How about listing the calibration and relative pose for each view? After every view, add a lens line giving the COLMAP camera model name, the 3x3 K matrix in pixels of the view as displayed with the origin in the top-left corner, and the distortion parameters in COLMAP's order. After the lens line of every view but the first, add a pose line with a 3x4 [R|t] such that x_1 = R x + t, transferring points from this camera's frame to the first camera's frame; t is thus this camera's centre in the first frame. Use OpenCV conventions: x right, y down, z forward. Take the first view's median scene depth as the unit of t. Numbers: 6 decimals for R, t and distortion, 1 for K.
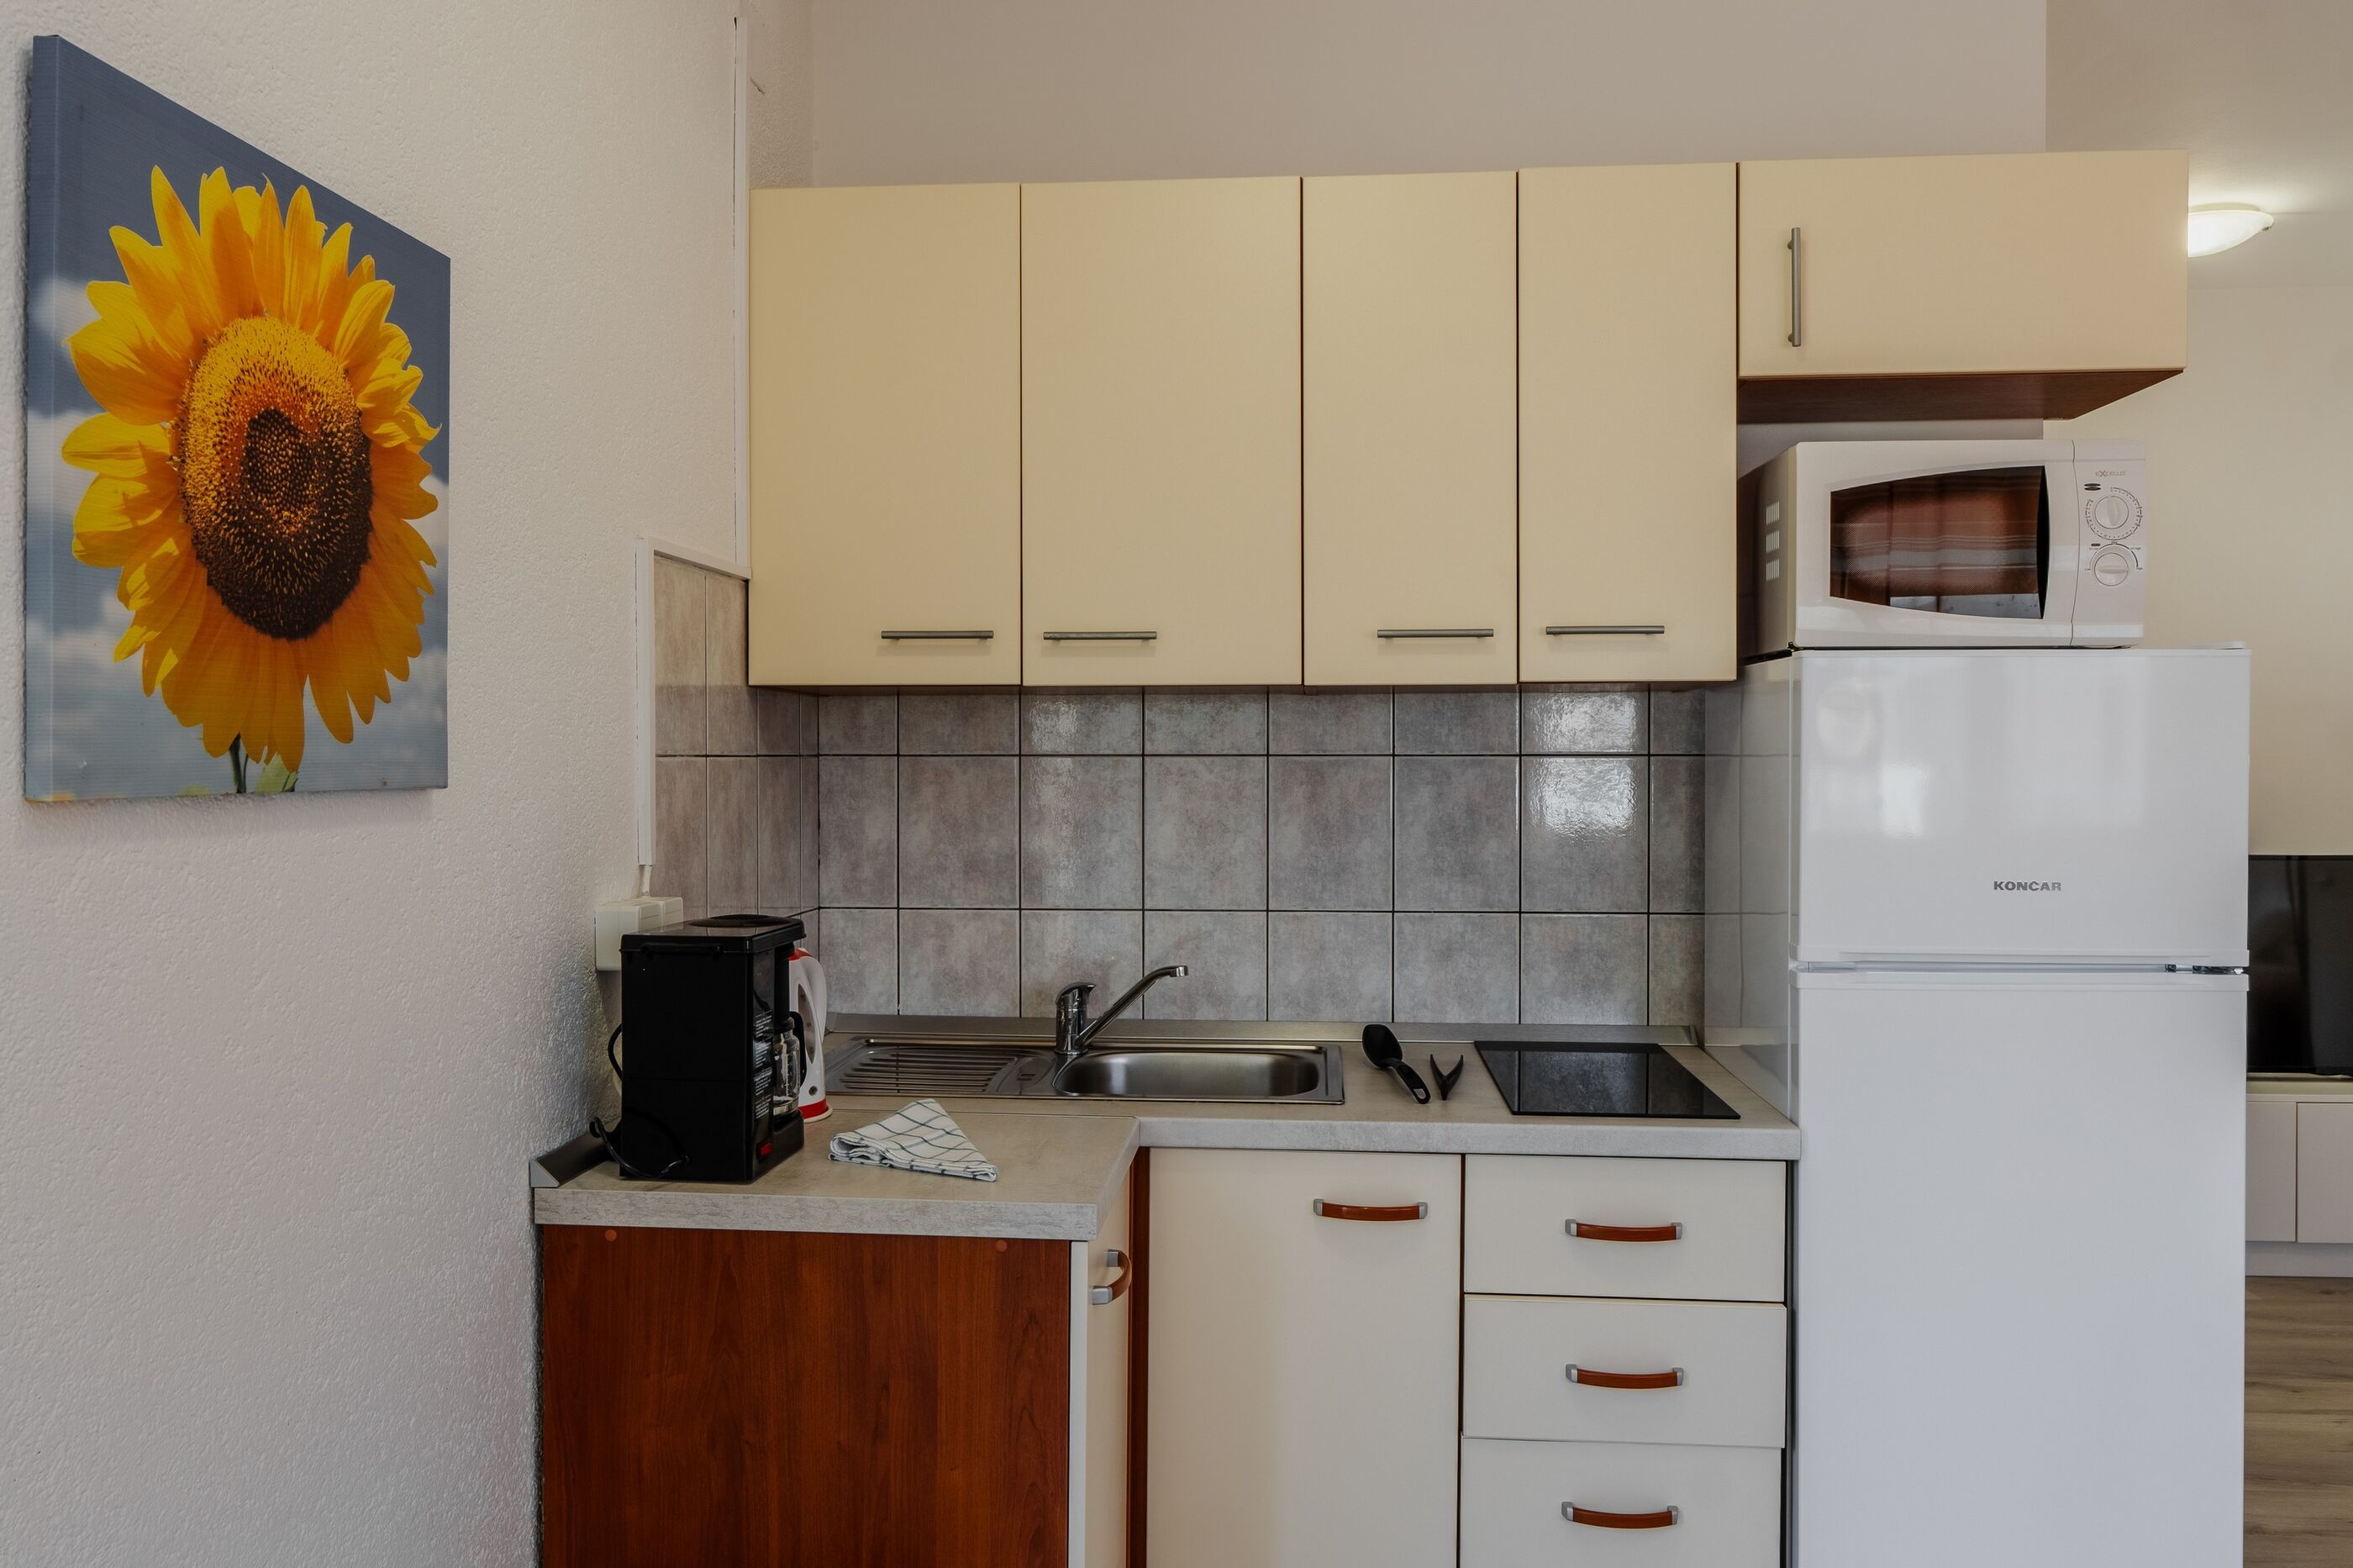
lens RADIAL K [[1679.2, 0, 1173.3], [0, 1679.2, 777.8], [0, 0, 1]] dist [0.000150, -0.009473]
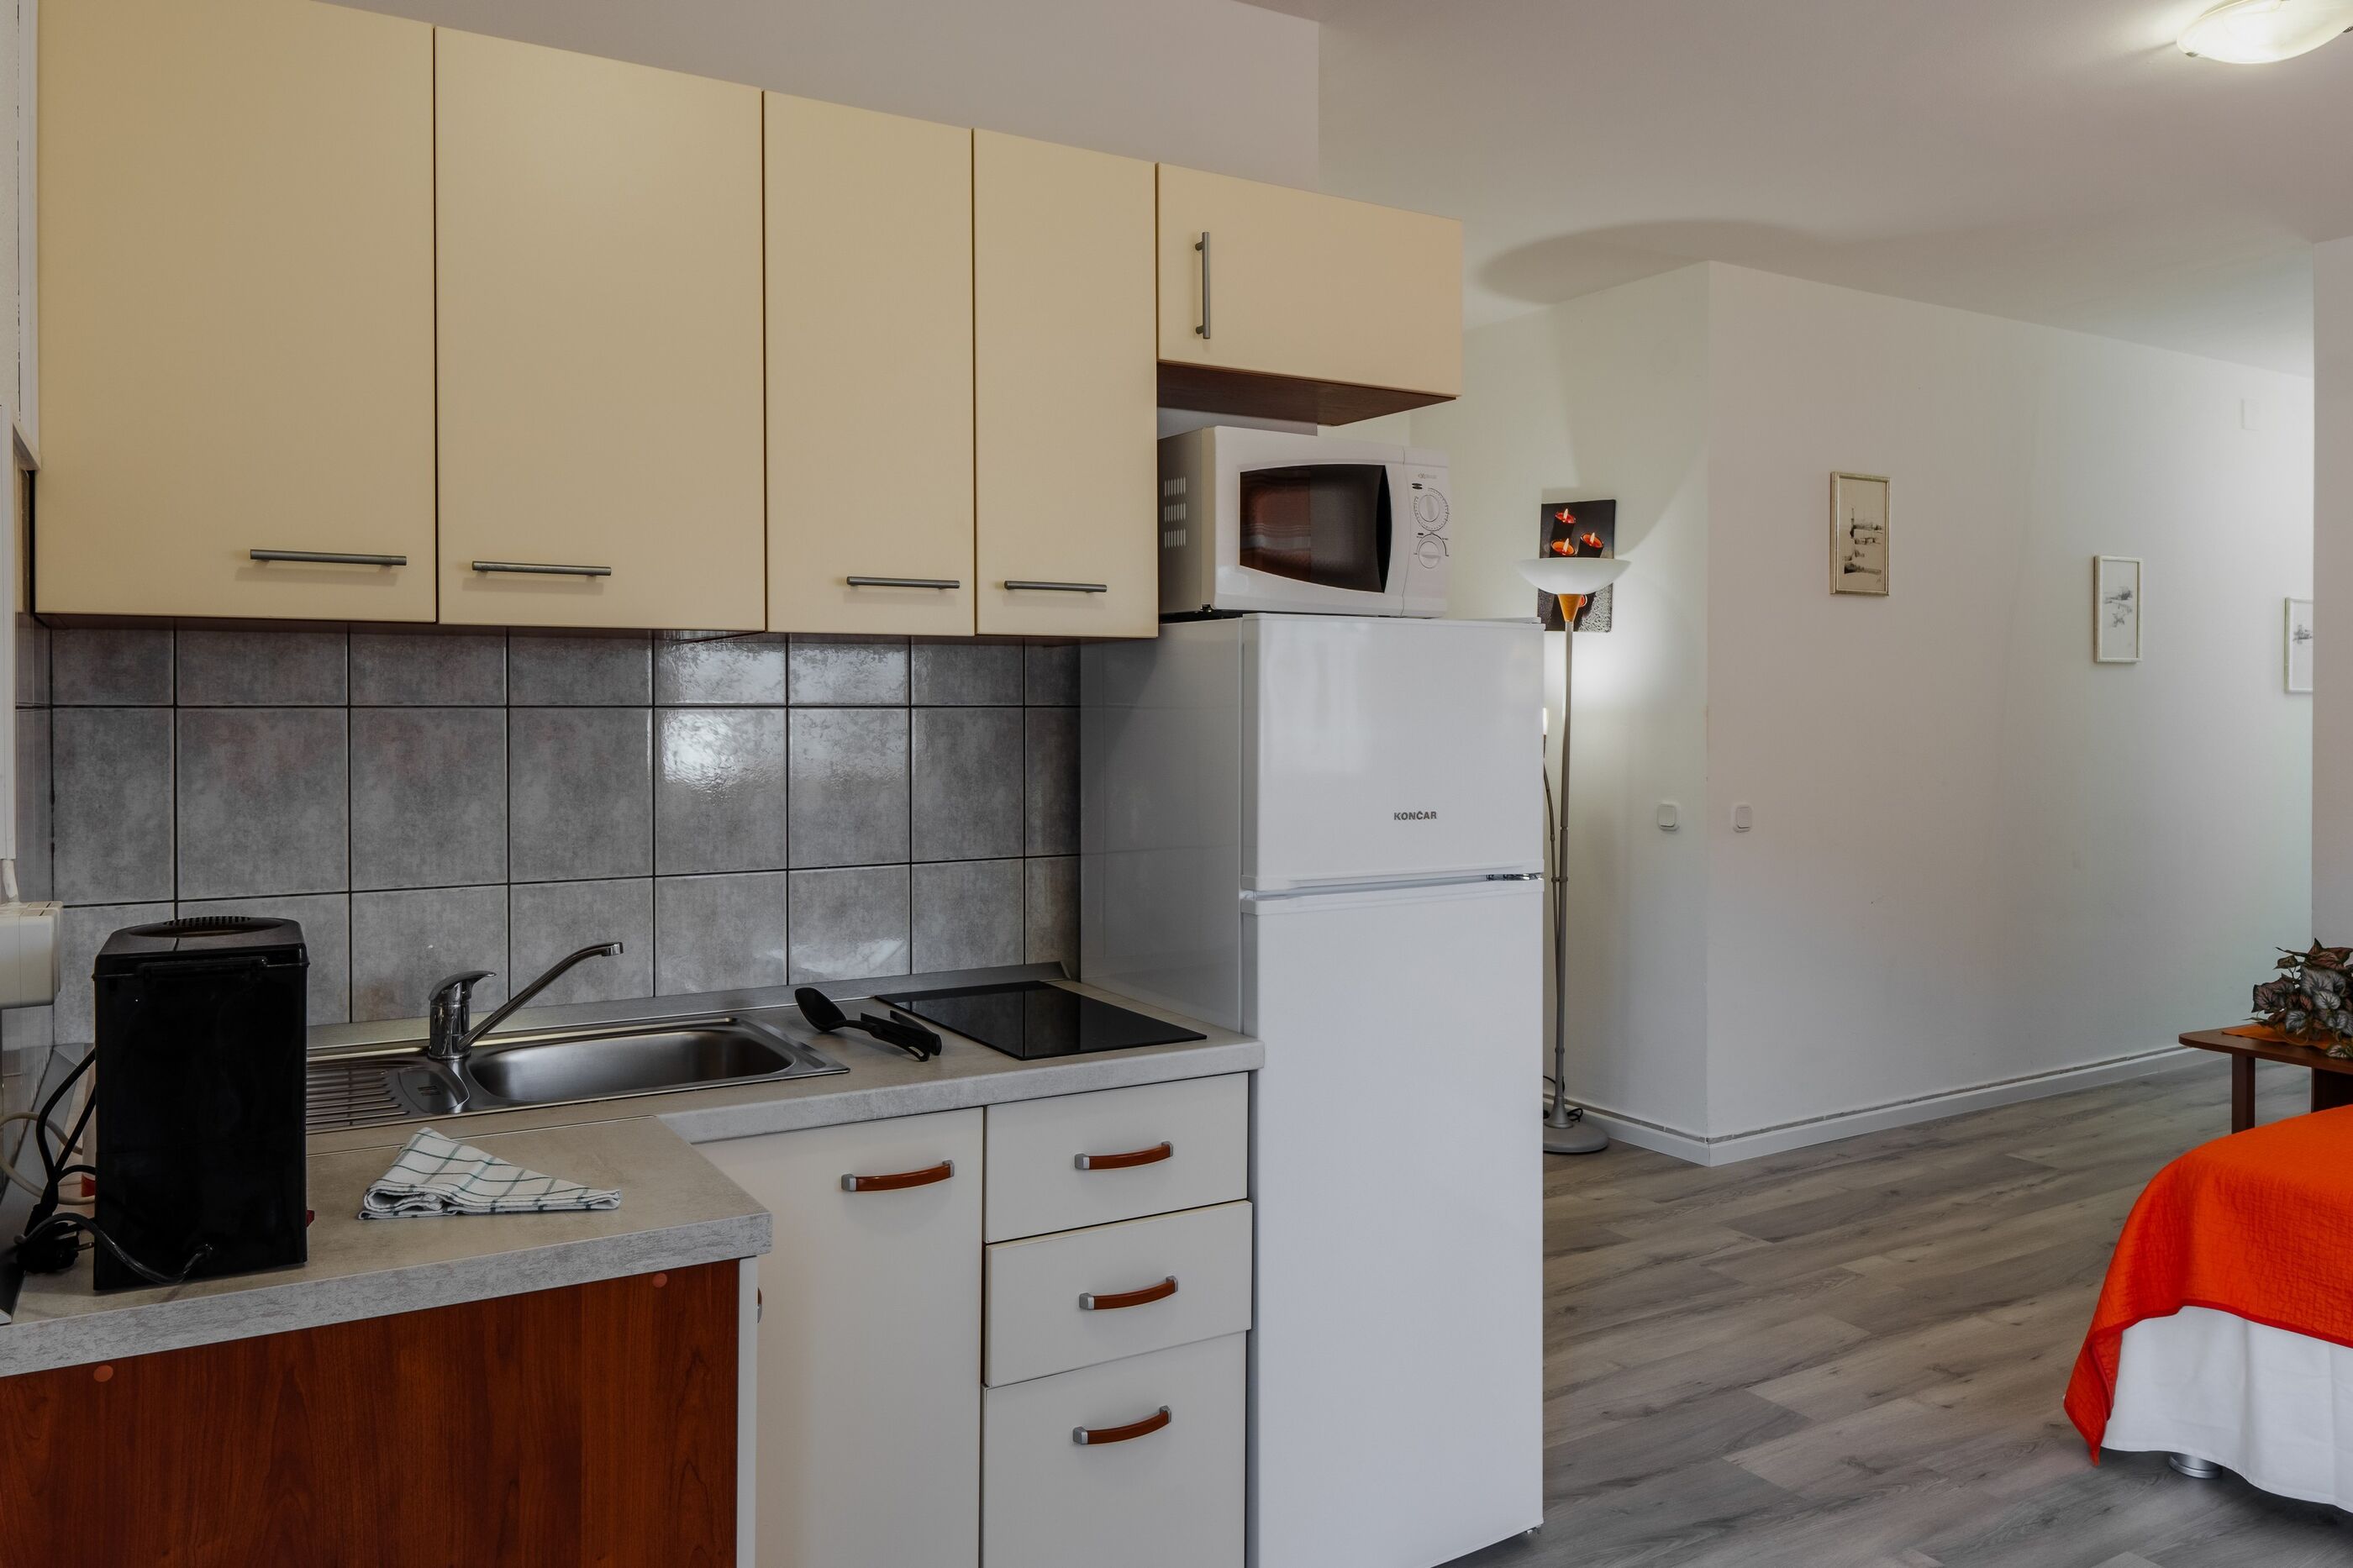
lens RADIAL K [[1679.2, 0, 1144.6], [0, 1679.2, 717.6], [0, 0, 1]] dist [0.000150, -0.009473]
pose [[0.811946, -0.003787, 0.583721, -0.341075], [0.007094, 0.999969, -0.003380, -0.002977], [-0.583690, 0.006885, 0.811947, 0.134468]]
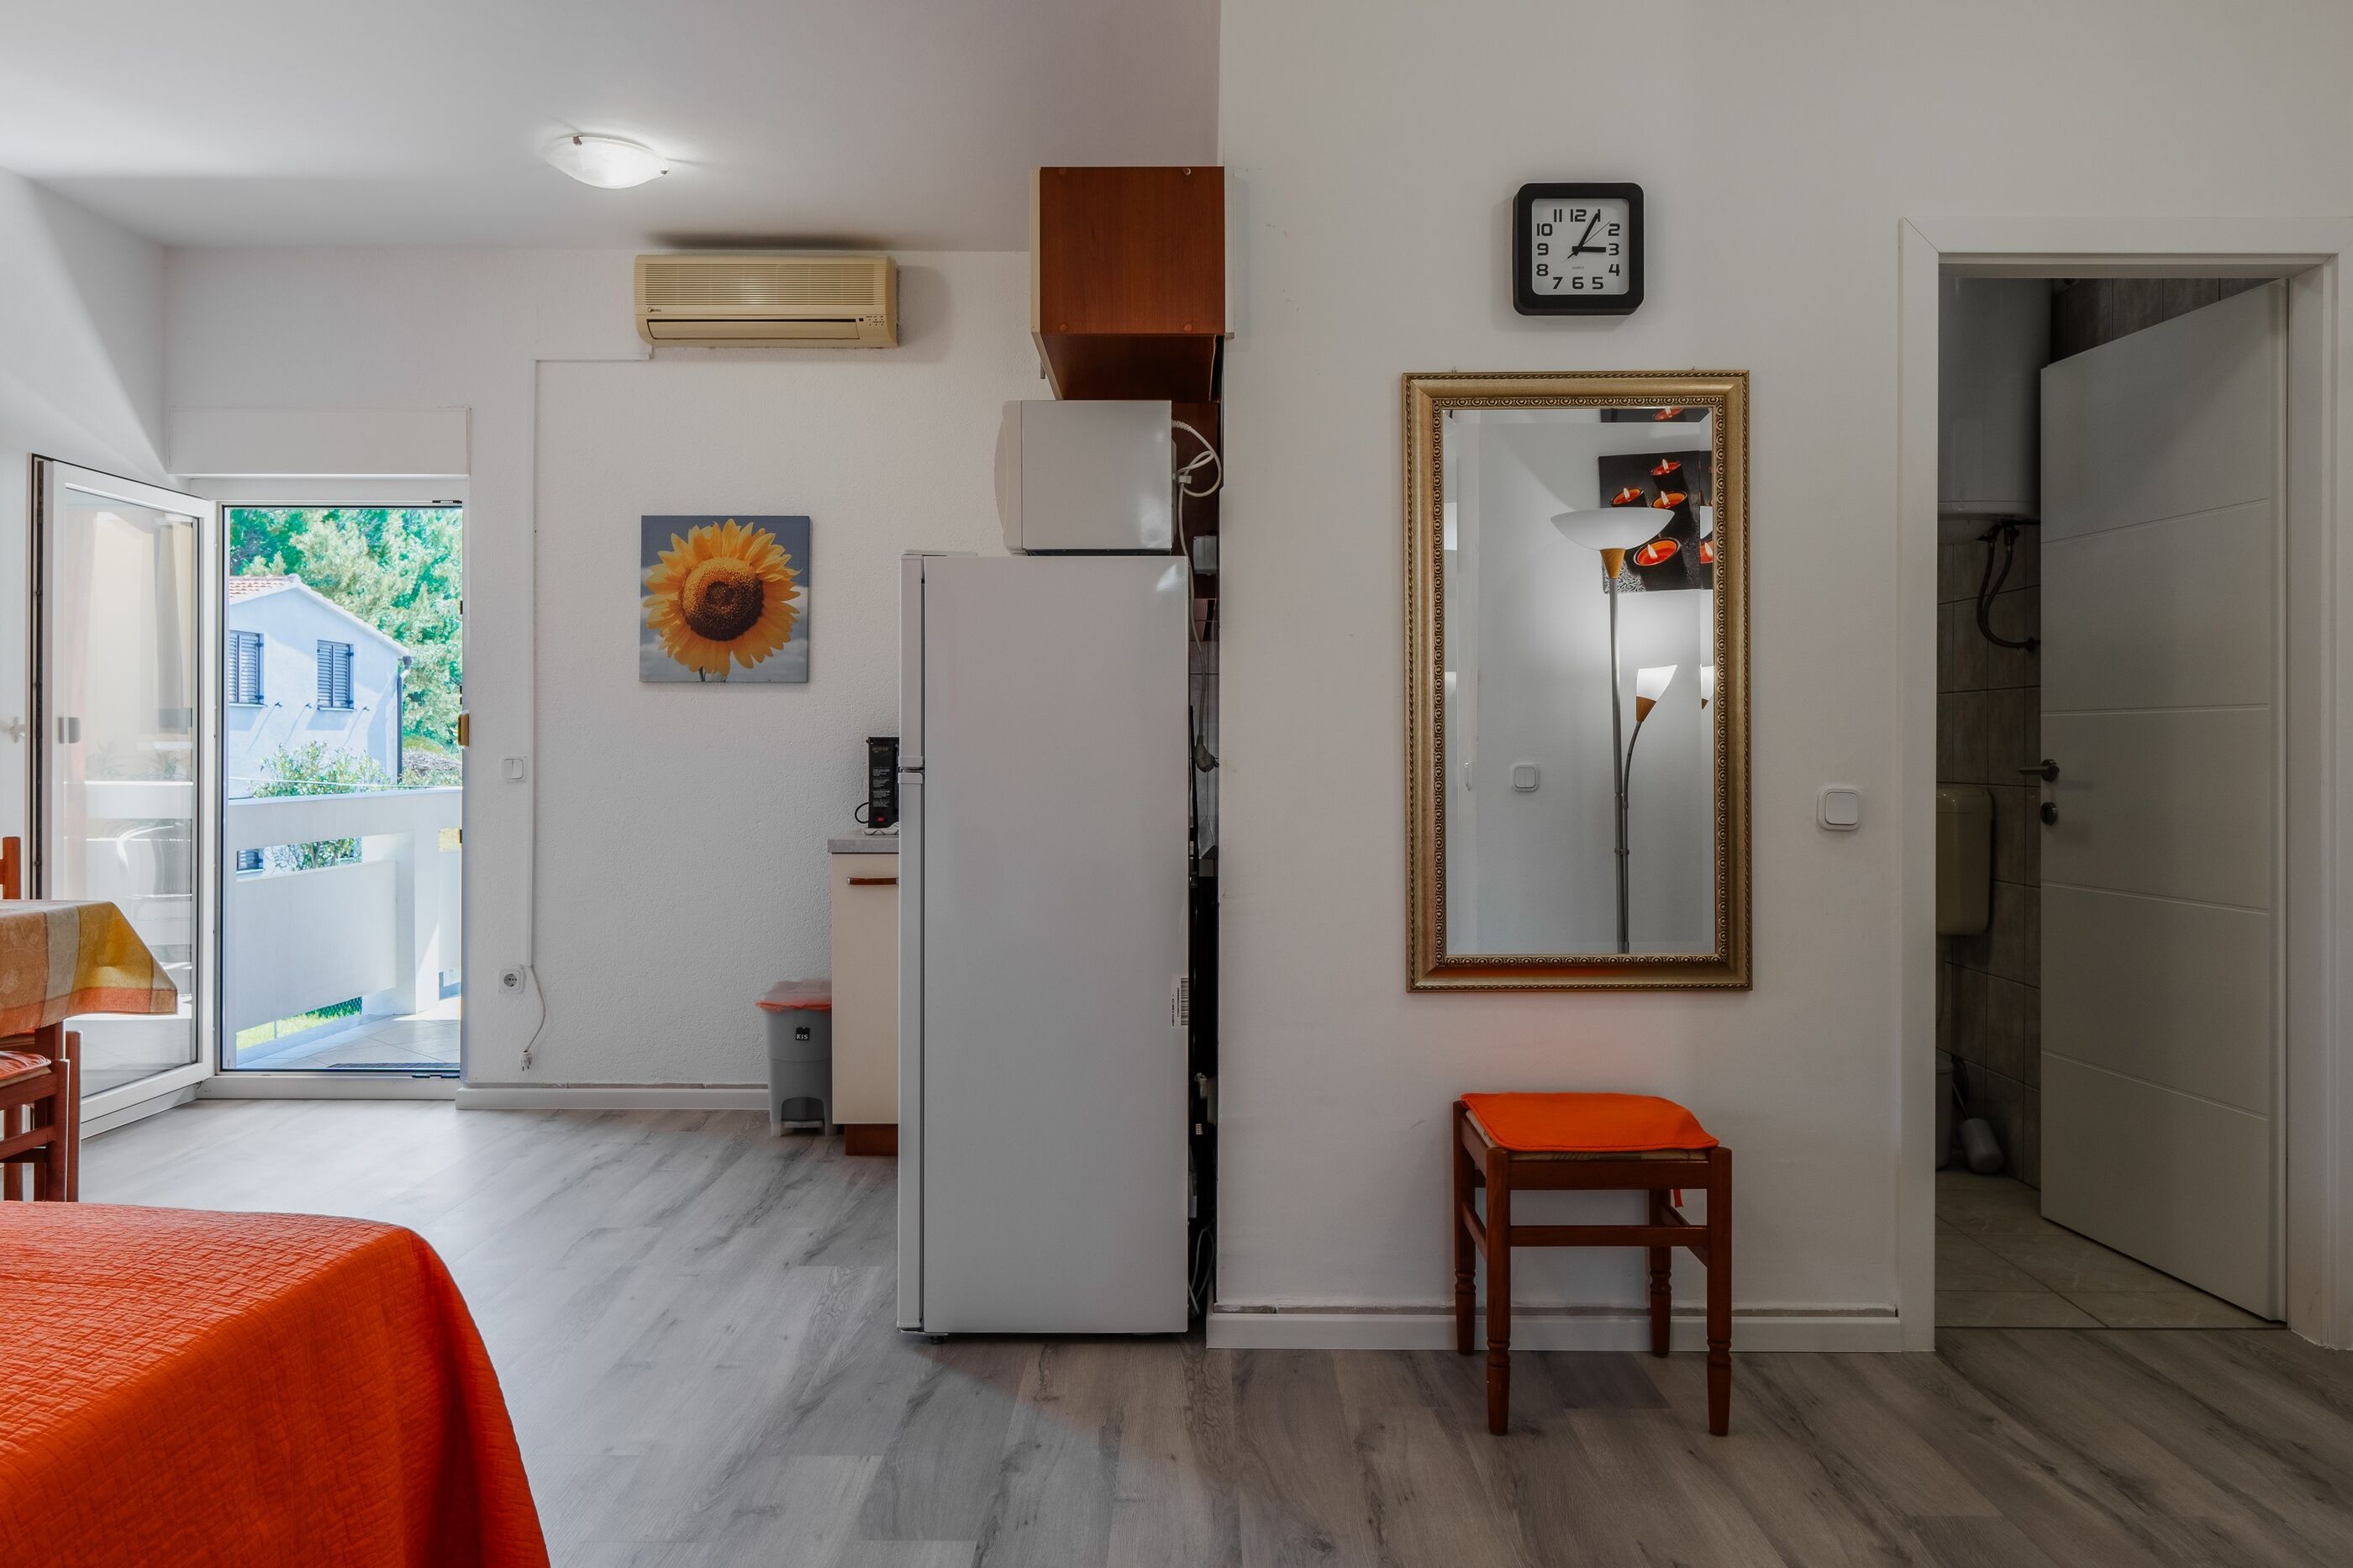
lens RADIAL K [[1679.2, 0, 1171.3], [0, 1679.2, 743.8], [0, 0, 1]] dist [0.000150, -0.009473]
pose [[0.075789, -0.001908, -0.997122, 2.129455], [-0.018042, 0.999832, -0.003284, 0.091359], [0.996961, 0.018239, 0.075742, 1.110176]]
